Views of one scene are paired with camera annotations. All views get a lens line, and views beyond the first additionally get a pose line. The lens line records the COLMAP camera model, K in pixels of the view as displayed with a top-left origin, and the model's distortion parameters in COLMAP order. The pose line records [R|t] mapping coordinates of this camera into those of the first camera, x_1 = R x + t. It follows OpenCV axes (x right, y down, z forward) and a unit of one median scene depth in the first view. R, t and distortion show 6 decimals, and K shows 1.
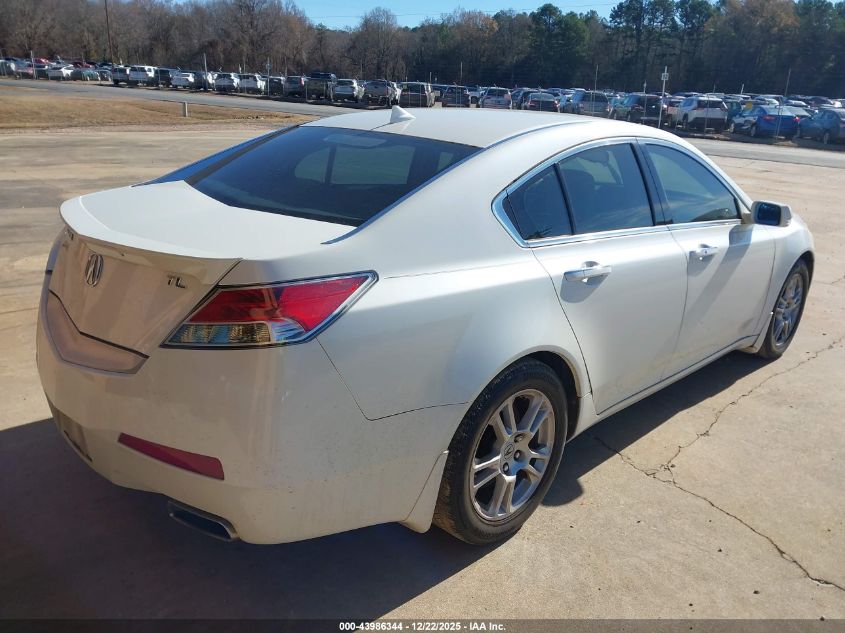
lens RADIAL K [[665.9, 0, 423.9], [0, 665.9, 322.9], [0, 0, 1]] dist [0.012159, 0.005600]
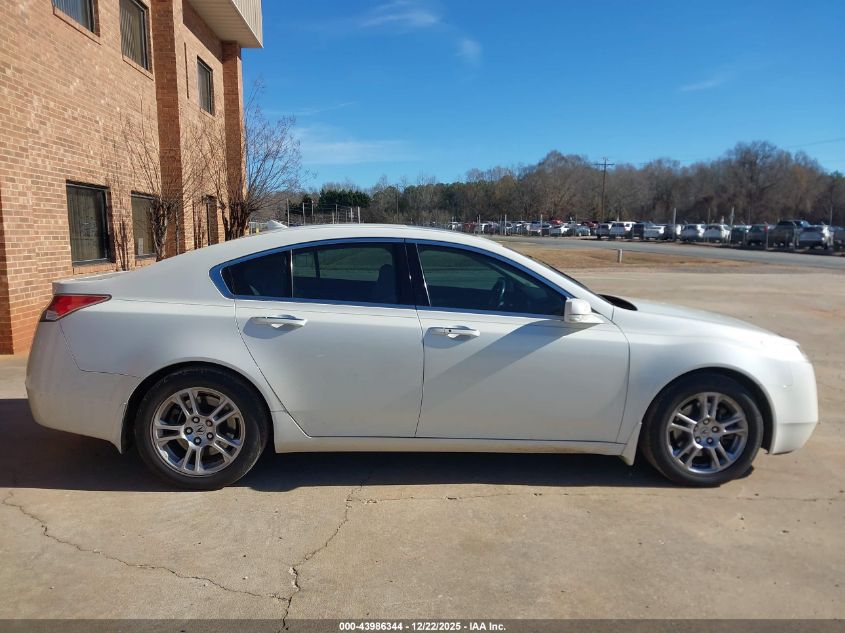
lens RADIAL K [[665.9, 0, 424.6], [0, 665.9, 316.8], [0, 0, 1]] dist [0.012159, 0.005600]
pose [[0.753120, 0.054147, -0.655651, 0.070742], [-0.200337, 0.968151, -0.150164, 0.003354], [0.626638, 0.244443, 0.739981, 0.006161]]
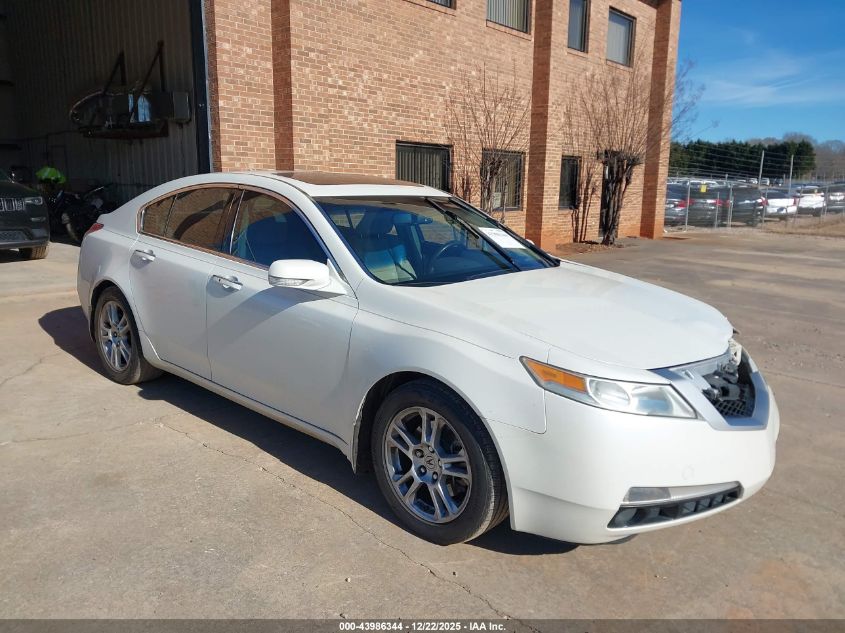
lens RADIAL K [[665.9, 0, 420.7], [0, 665.9, 313.9], [0, 0, 1]] dist [0.012159, 0.005600]
pose [[0.060035, 0.161066, -0.985116, 0.097271], [-0.354102, 0.926149, 0.129845, -0.019750], [0.933278, 0.341036, 0.112635, 0.074084]]
